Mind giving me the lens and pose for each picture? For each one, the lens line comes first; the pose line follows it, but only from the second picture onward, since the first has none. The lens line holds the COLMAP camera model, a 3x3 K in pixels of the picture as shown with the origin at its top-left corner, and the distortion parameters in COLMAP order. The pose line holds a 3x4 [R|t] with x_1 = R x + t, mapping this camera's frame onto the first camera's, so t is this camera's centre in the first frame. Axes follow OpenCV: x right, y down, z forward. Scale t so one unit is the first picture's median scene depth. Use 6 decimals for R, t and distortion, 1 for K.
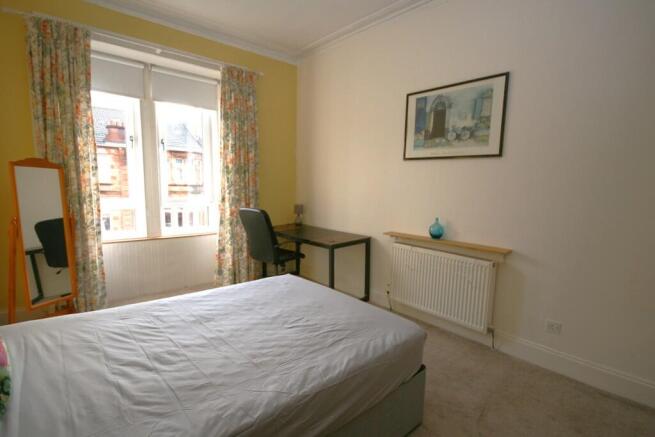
lens RADIAL K [[325.4, 0, 330.0], [0, 325.4, 223.9], [0, 0, 1]] dist [-0.001629, -0.001328]
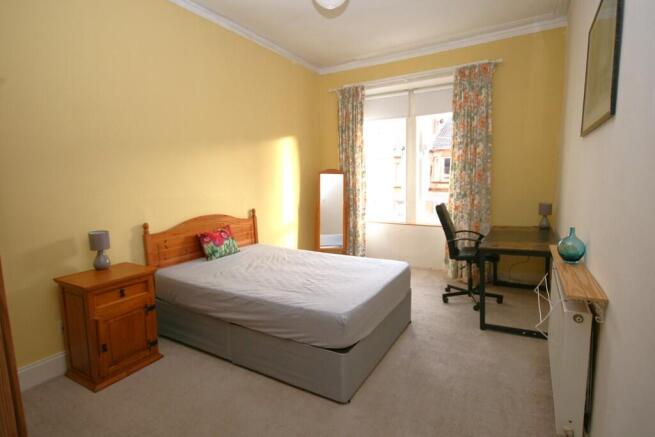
lens RADIAL K [[325.4, 0, 330.0], [0, 325.4, 223.9], [0, 0, 1]] dist [-0.001629, -0.001328]
pose [[0.318291, 0.100782, -0.942621, 0.749805], [-0.097332, 0.992552, 0.073254, -0.025321], [0.942983, 0.068431, 0.325730, 0.368640]]
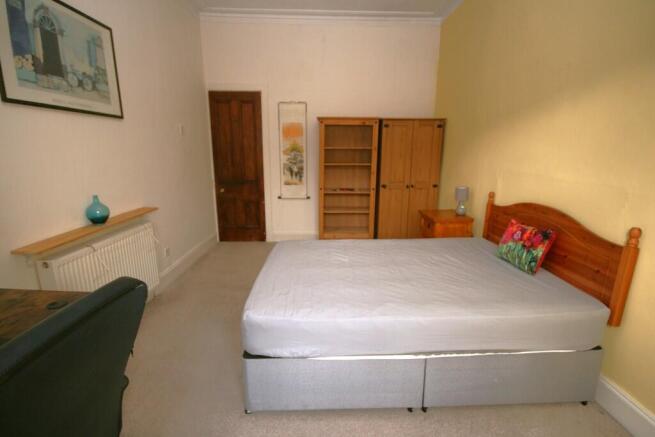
lens RADIAL K [[325.4, 0, 330.0], [0, 325.4, 223.9], [0, 0, 1]] dist [-0.001629, -0.001328]
pose [[-0.773409, -0.176415, 0.608865, -0.535204], [0.056739, 0.937375, 0.343671, -0.179656], [-0.631363, 0.300344, -0.714964, 1.203406]]
